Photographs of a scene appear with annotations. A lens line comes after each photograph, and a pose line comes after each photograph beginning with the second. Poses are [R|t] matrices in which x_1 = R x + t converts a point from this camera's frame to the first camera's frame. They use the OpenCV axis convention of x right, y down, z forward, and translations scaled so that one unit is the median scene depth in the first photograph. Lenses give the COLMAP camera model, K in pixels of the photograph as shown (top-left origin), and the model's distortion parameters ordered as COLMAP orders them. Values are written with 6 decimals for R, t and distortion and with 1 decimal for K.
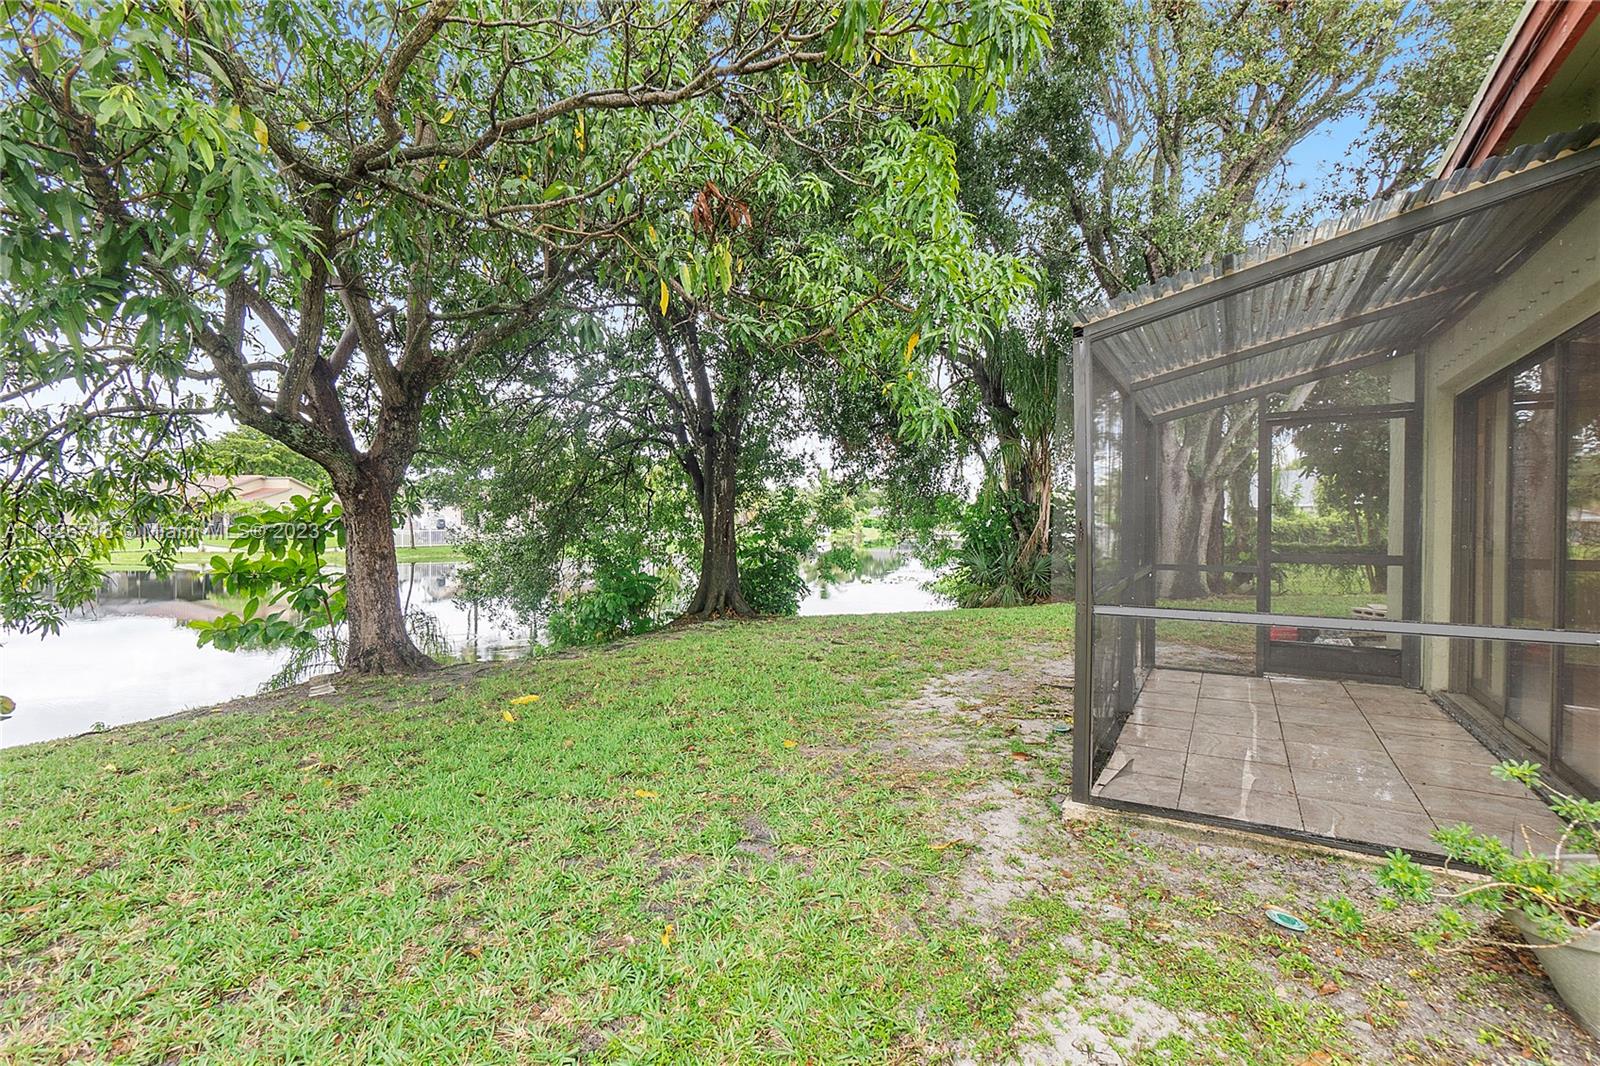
lens RADIAL K [[696.6, 0, 791.8], [0, 696.6, 529.3], [0, 0, 1]] dist [-0.003451, 0.001040]
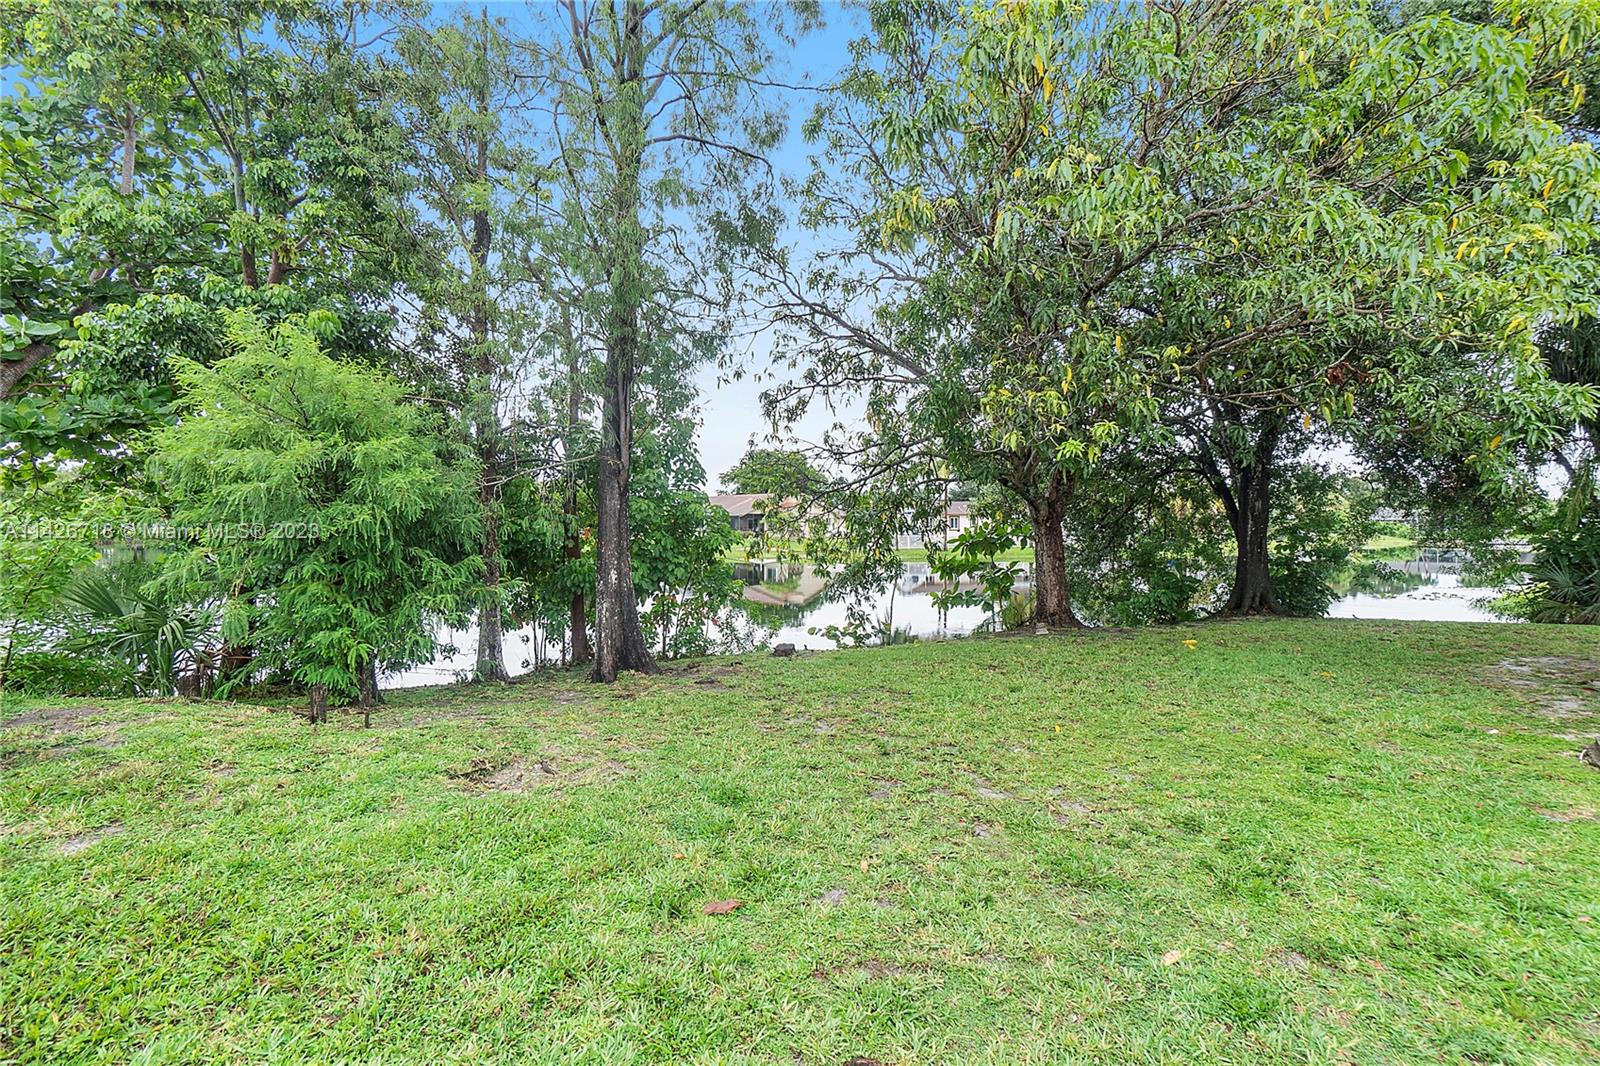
lens RADIAL K [[696.6, 0, 797.0], [0, 696.6, 527.2], [0, 0, 1]] dist [-0.003451, 0.001040]
pose [[0.839359, 0.000270, -0.543578, -0.097437], [-0.004683, 0.999966, -0.006736, -0.011913], [0.543558, 0.008199, 0.839332, -0.389206]]
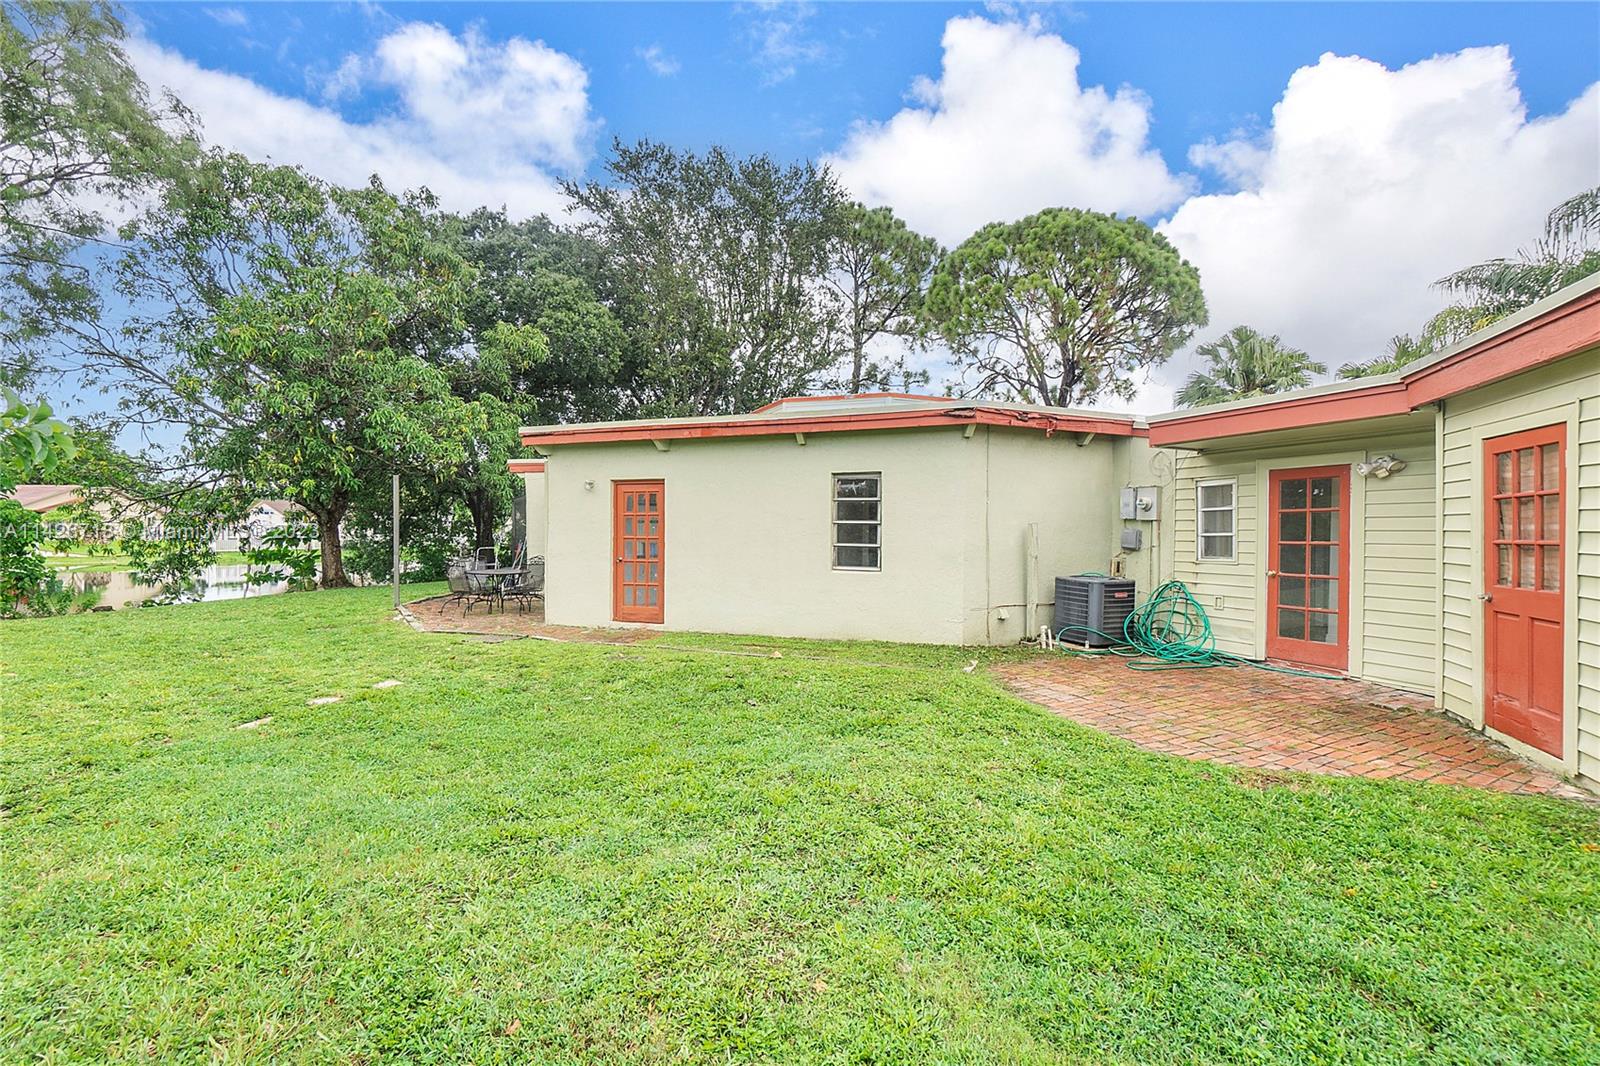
lens RADIAL K [[696.6, 0, 793.2], [0, 696.6, 528.9], [0, 0, 1]] dist [-0.003451, 0.001040]
pose [[0.977149, -0.000834, 0.212554, 0.304147], [0.002241, 0.999977, -0.006381, -0.004106], [-0.212543, 0.006712, 0.977129, -1.051081]]
